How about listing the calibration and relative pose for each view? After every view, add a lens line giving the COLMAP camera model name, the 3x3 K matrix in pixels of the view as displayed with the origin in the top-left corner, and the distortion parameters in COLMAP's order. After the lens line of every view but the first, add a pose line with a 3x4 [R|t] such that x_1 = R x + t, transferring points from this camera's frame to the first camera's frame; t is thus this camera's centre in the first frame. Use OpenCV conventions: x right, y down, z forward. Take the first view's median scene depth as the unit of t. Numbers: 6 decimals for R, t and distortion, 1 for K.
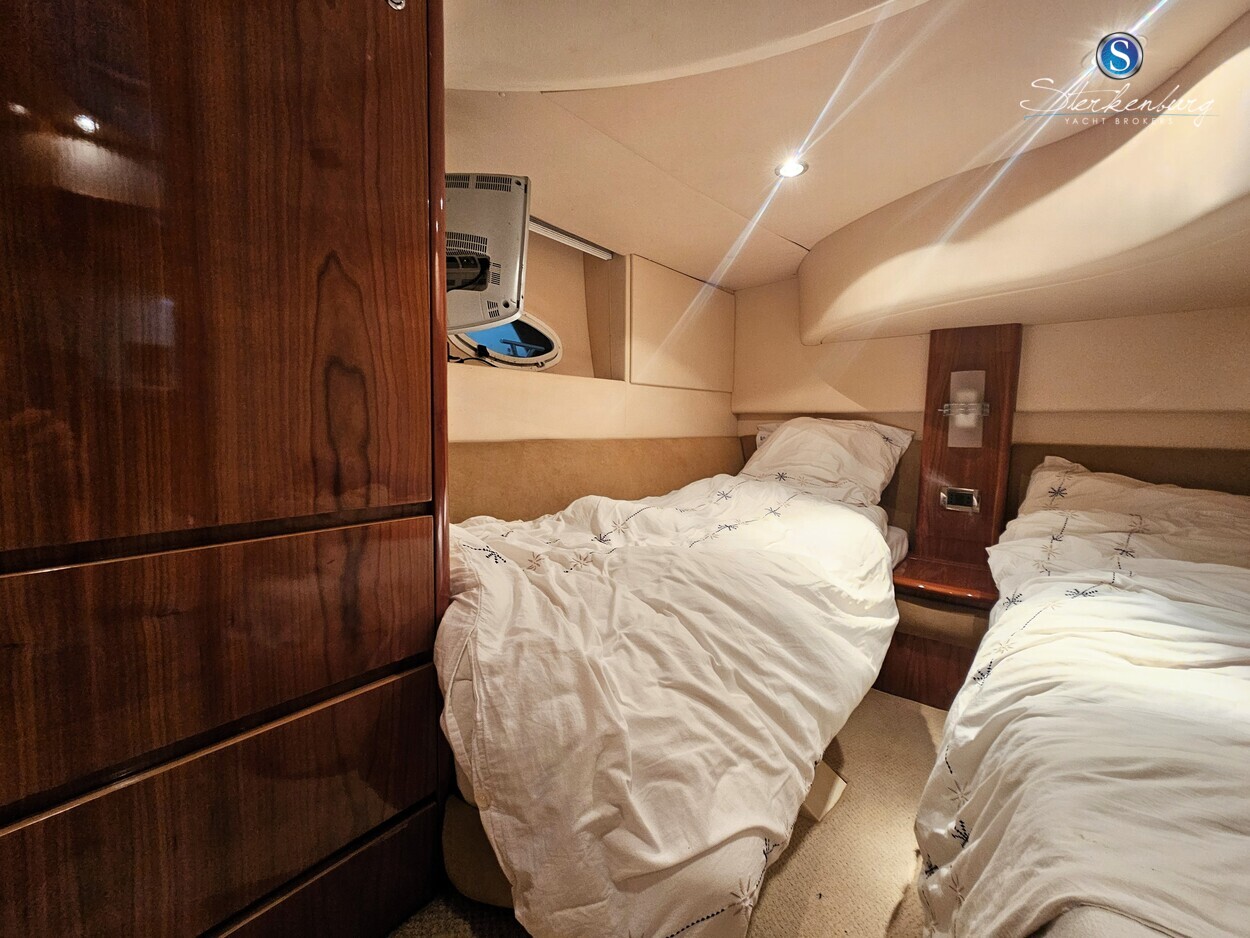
lens RADIAL K [[501.0, 0, 619.3], [0, 501.0, 459.0], [0, 0, 1]] dist [0.002220, -0.000068]
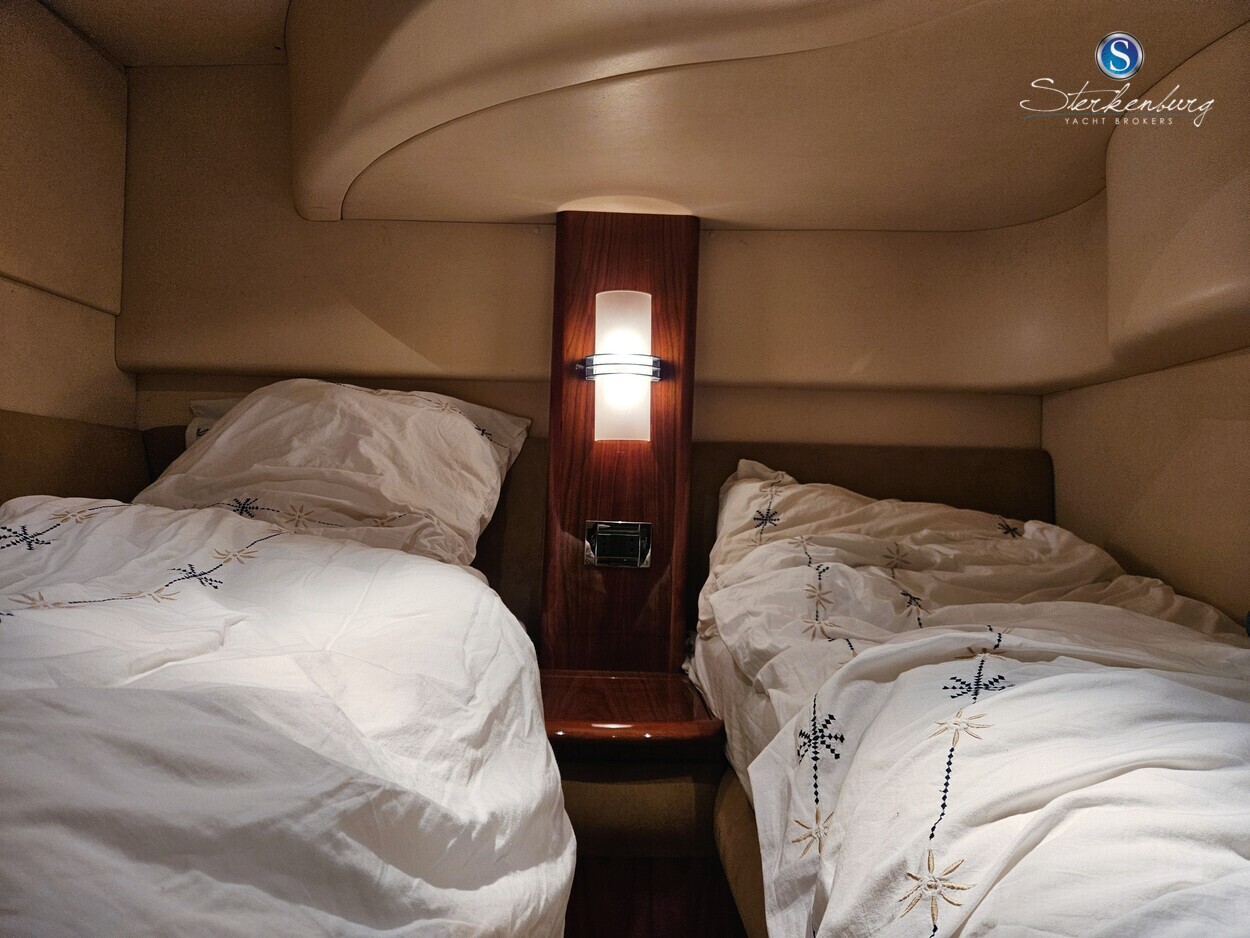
lens RADIAL K [[824.0, 0, 625.0], [0, 824.0, 469.0], [0, 0, 1]] dist [0.014694, -0.001071]
pose [[0.759752, 0.038890, 0.649048, 0.171317], [0.032465, 0.994696, -0.097602, 0.097871], [-0.649402, 0.095225, 0.754460, 0.426192]]
